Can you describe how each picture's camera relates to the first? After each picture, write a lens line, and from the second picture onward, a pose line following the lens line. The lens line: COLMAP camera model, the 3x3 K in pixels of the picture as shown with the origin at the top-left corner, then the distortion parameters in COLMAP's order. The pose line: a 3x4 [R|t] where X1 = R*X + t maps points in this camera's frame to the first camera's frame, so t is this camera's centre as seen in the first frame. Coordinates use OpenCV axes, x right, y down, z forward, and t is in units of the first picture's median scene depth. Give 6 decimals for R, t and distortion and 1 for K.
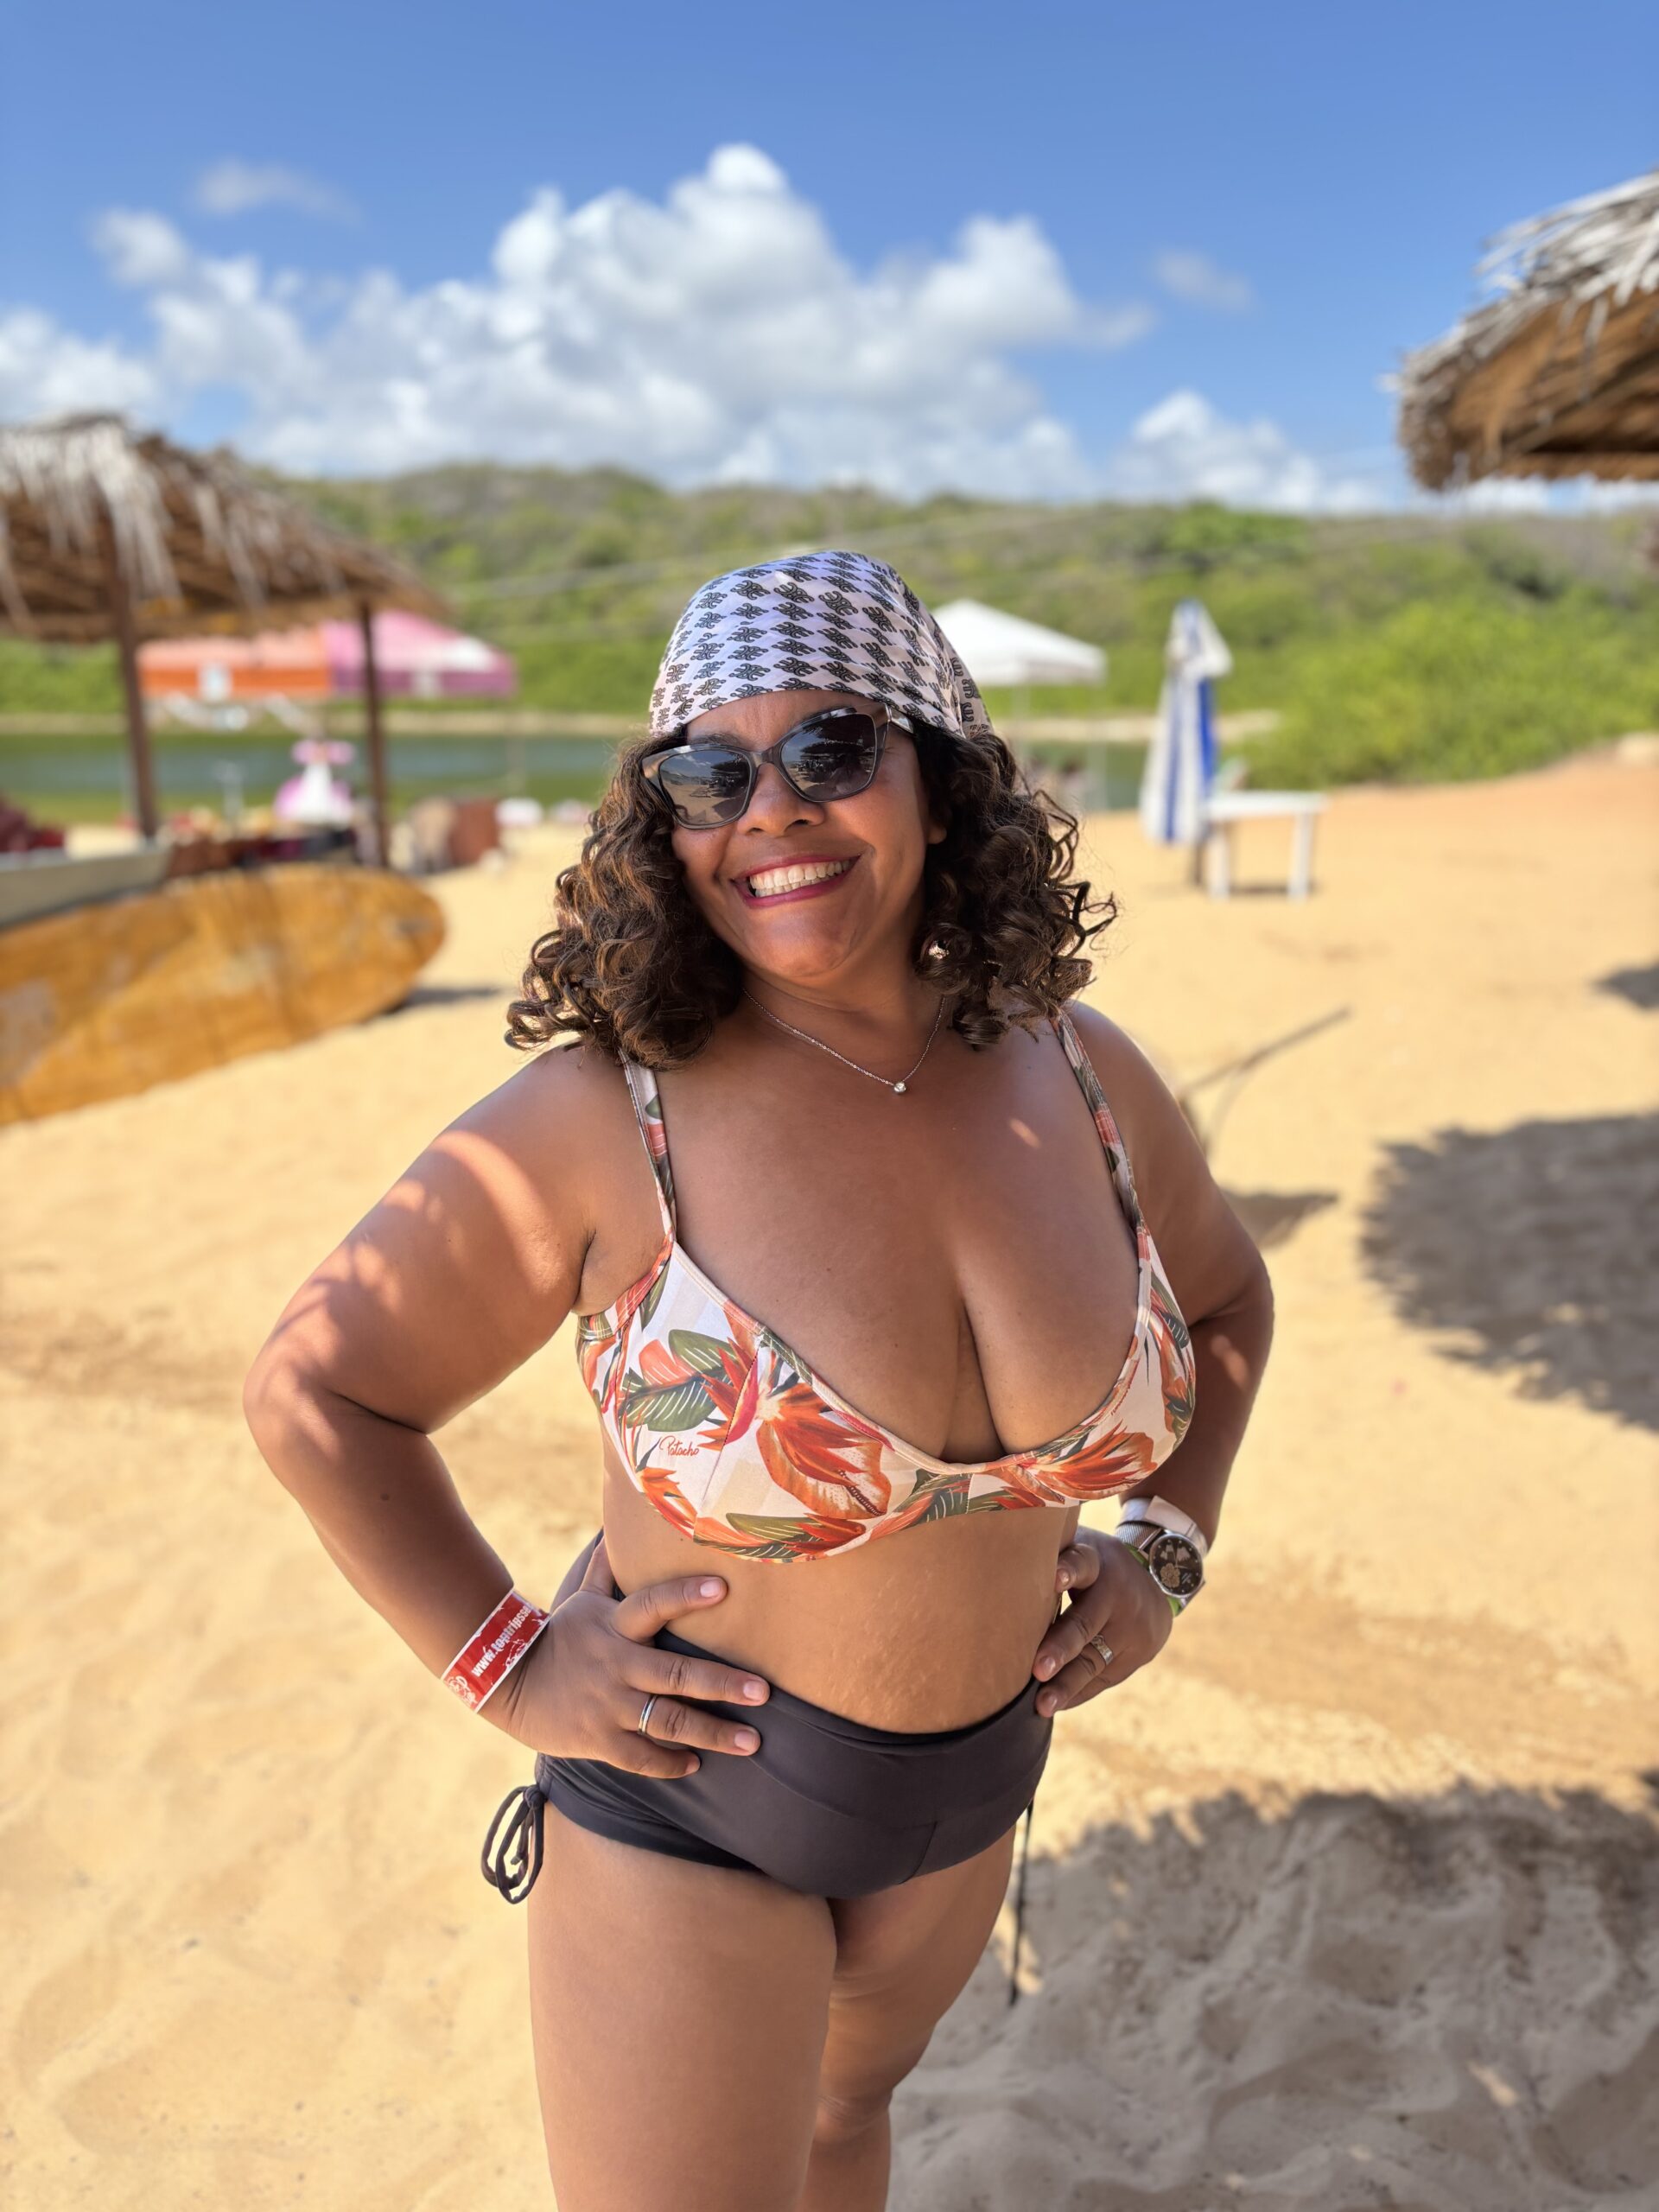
lens RADIAL K [[1703.1, 0, 828.9], [0, 1703.1, 1078.2], [0, 0, 1]] dist [-0.038746, 0.002054]
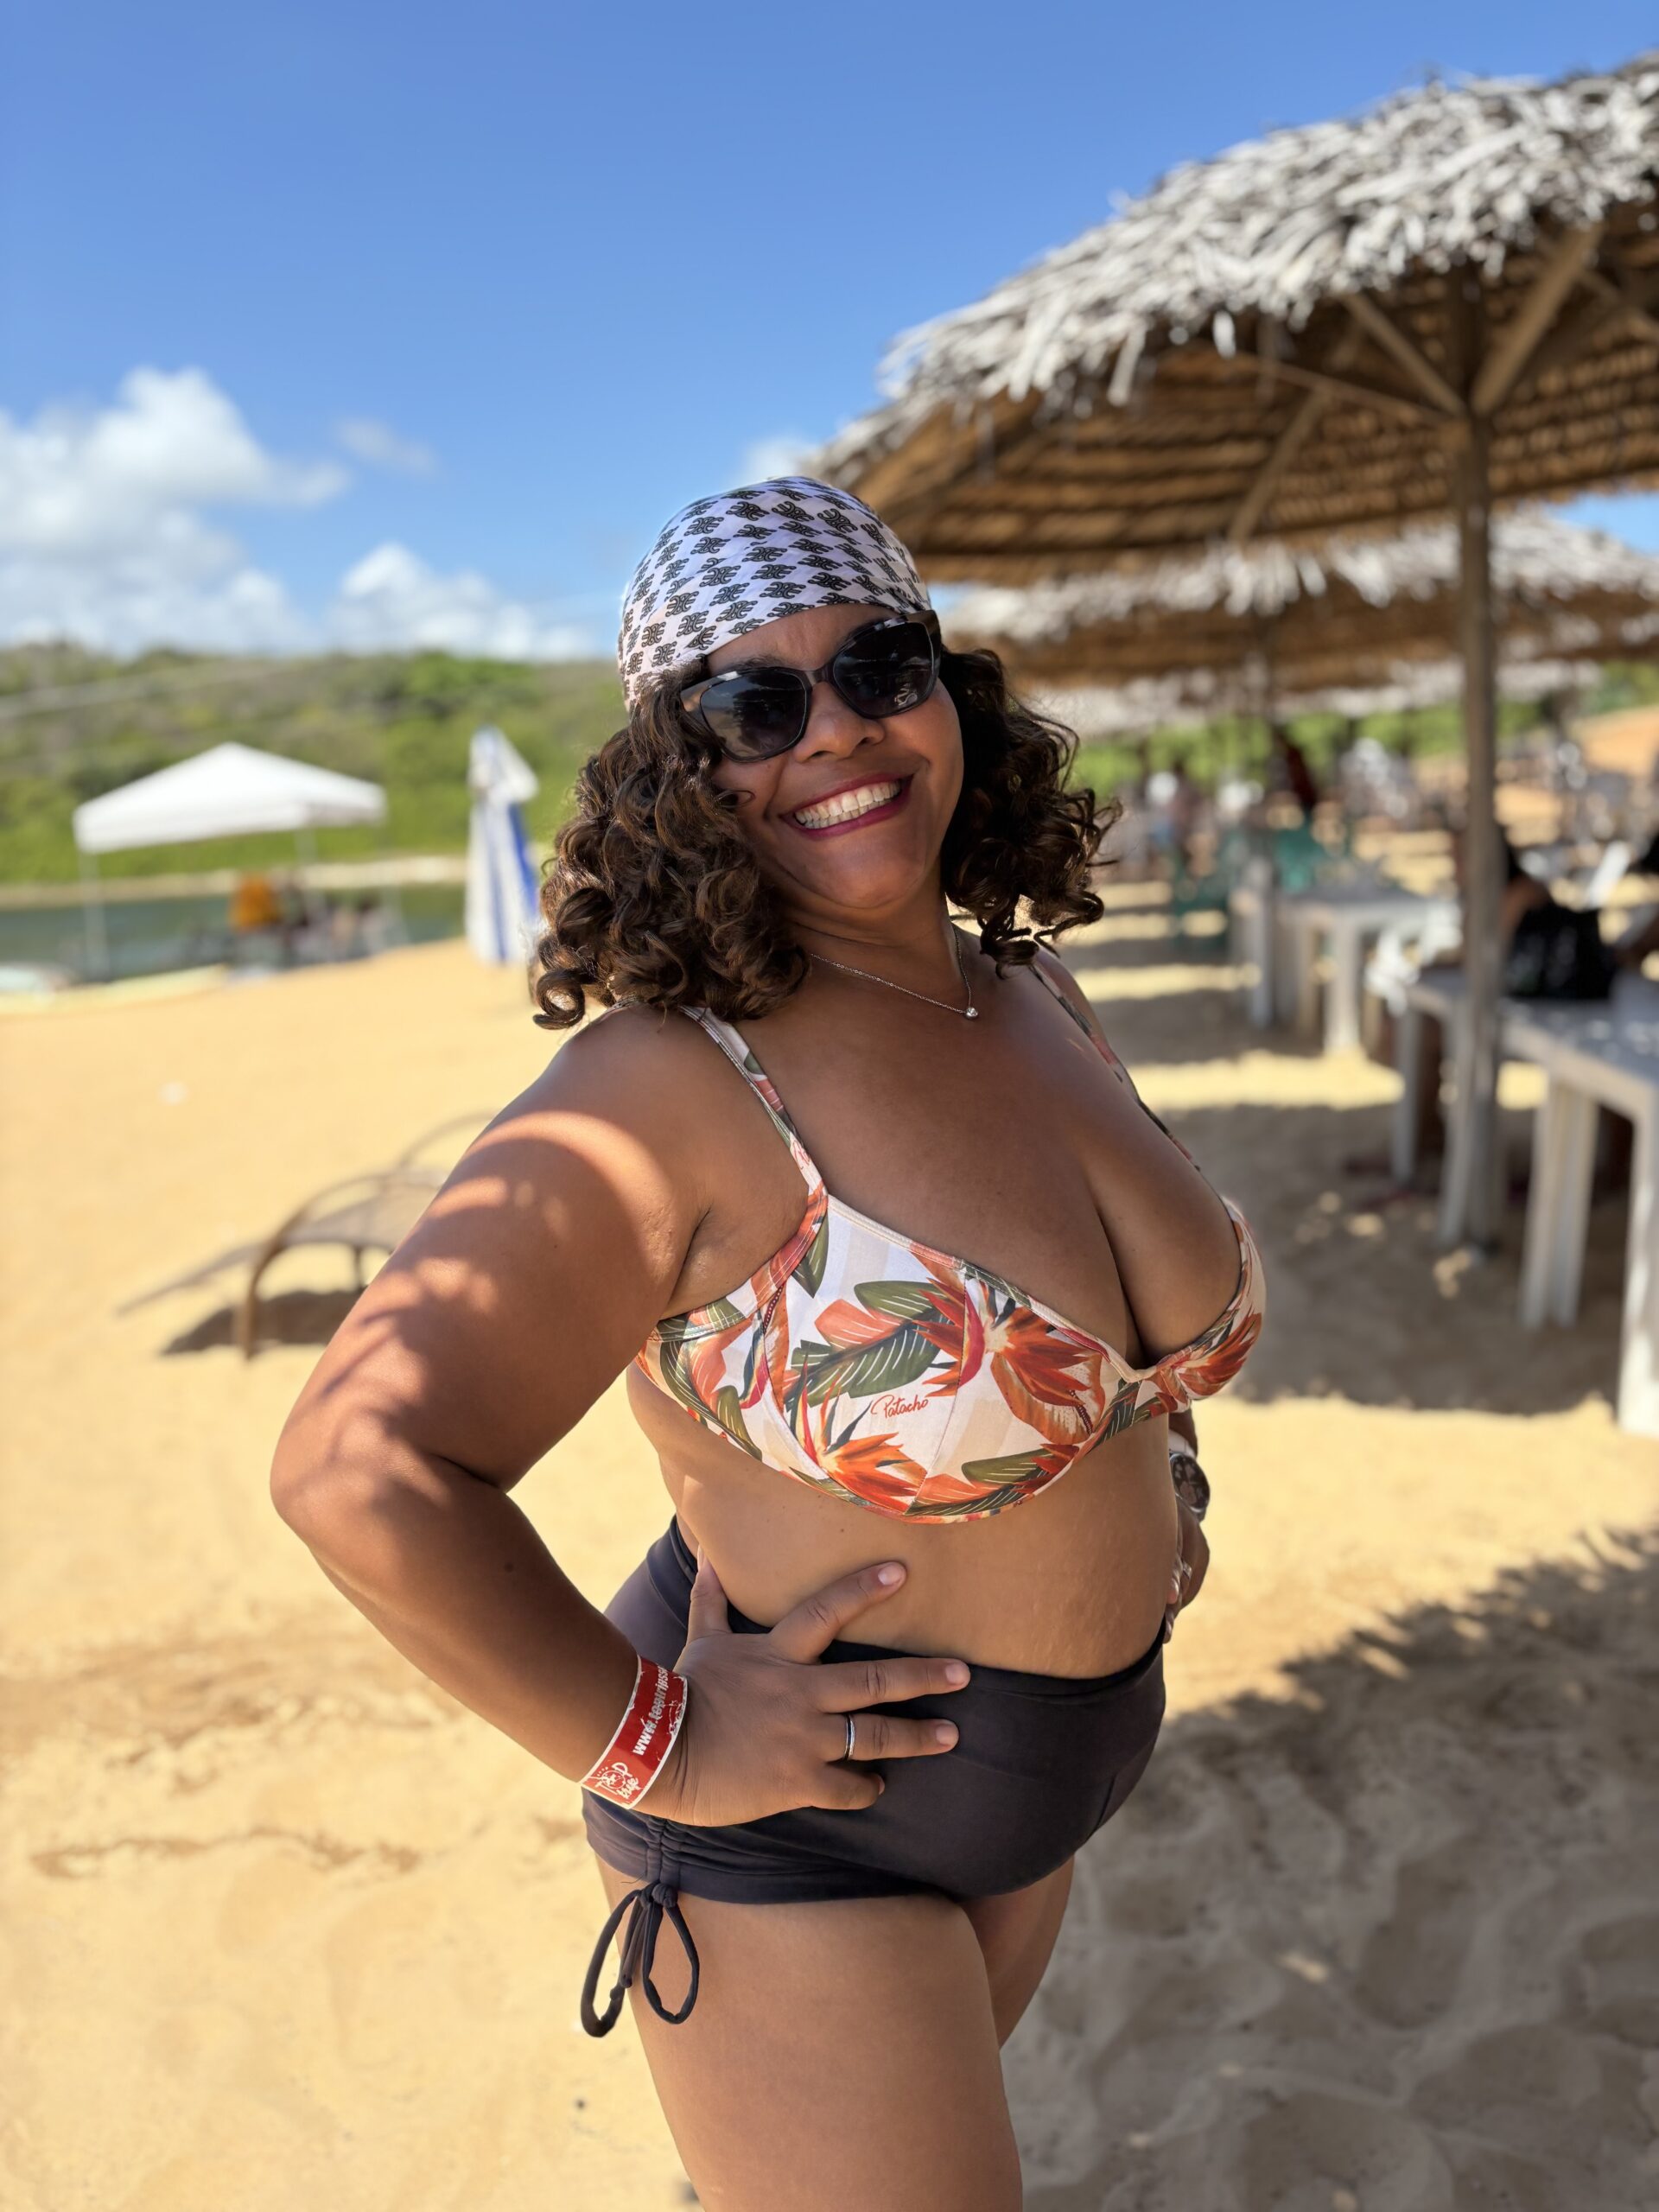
lens RADIAL K [[1659.5, 0, 829.5], [0, 1659.5, 1106.0], [0, 0, 1]] dist [0.002140, -0.013067]
pose [[0.897753, -0.125304, 0.422301, -0.442979], [0.153458, 0.987598, -0.033193, 0.076539], [-0.412904, 0.094605, 0.905848, 0.183172]]
